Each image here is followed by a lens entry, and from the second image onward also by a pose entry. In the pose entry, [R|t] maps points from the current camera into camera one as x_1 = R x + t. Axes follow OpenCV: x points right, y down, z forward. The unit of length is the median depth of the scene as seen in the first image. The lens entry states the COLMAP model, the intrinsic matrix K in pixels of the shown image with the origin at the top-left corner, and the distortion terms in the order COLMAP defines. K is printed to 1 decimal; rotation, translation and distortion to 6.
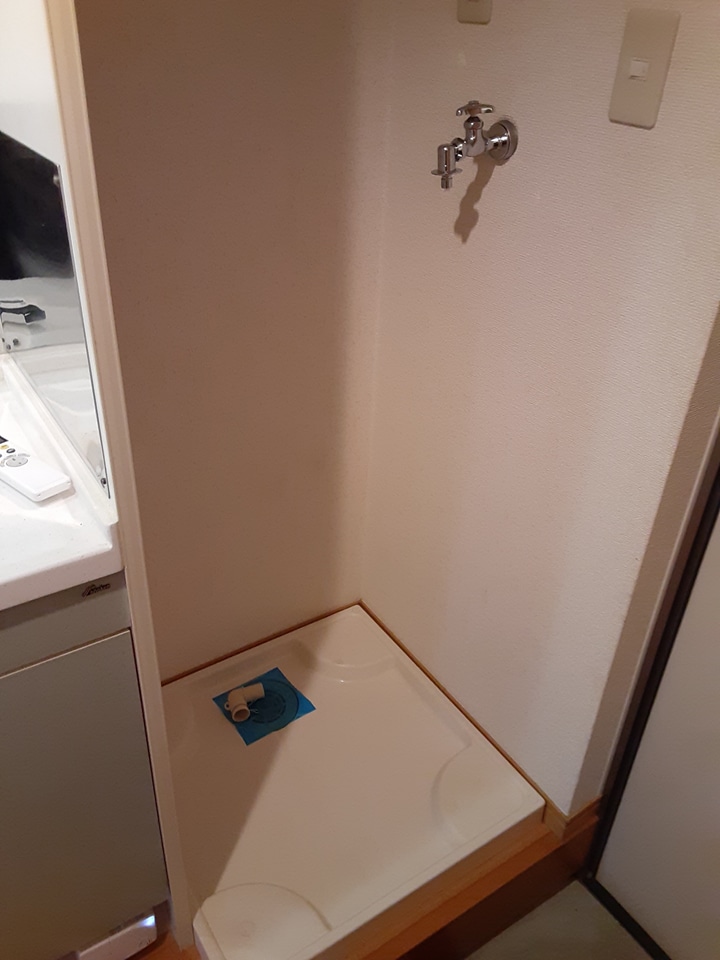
lens RADIAL K [[766.9, 0, 360.0], [0, 766.9, 480.0], [0, 0, 1]] dist [0.133060, -0.221091]
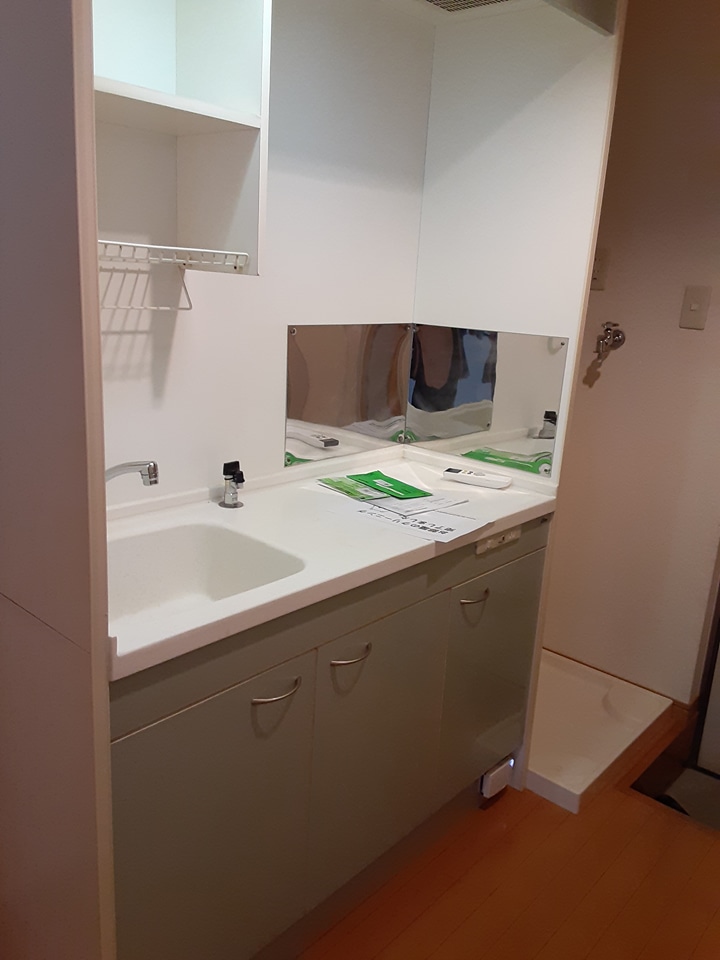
lens RADIAL K [[766.9, 0, 360.0], [0, 766.9, 480.0], [0, 0, 1]] dist [0.133060, -0.221091]
pose [[0.968892, -0.051824, 0.241999, -0.924007], [0.116212, 0.958591, -0.259996, 0.363631], [-0.218504, 0.280031, 0.934794, -0.648940]]
